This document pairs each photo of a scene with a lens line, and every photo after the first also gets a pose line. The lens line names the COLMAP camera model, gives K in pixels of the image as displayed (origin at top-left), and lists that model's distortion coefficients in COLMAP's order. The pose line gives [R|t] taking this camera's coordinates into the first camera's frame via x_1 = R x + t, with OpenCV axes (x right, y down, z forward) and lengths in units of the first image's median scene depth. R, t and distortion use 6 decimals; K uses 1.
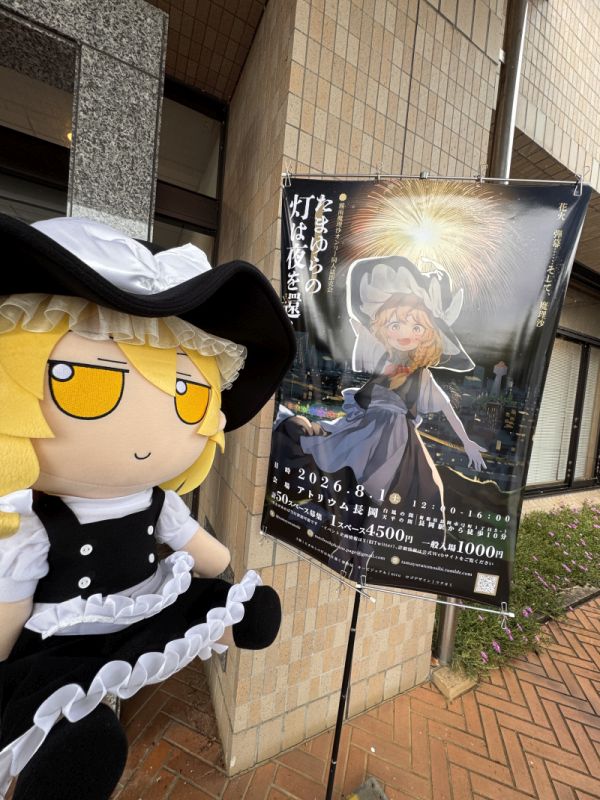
lens RADIAL K [[324.8, 0, 300.7], [0, 324.8, 406.0], [0, 0, 1]] dist [-0.001861, 0.000963]
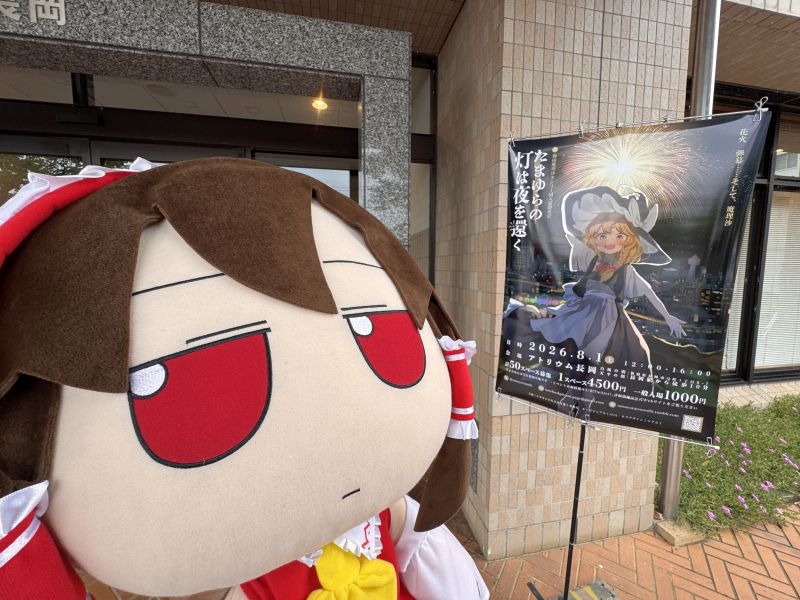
lens RADIAL K [[324.8, 0, 398.0], [0, 324.8, 302.6], [0, 0, 1]] dist [-0.001861, 0.000963]
pose [[0.958344, -0.060236, -0.279194, -0.167575], [0.065835, 0.997773, 0.010713, -0.033535], [0.277927, -0.028648, 0.960175, -0.556250]]
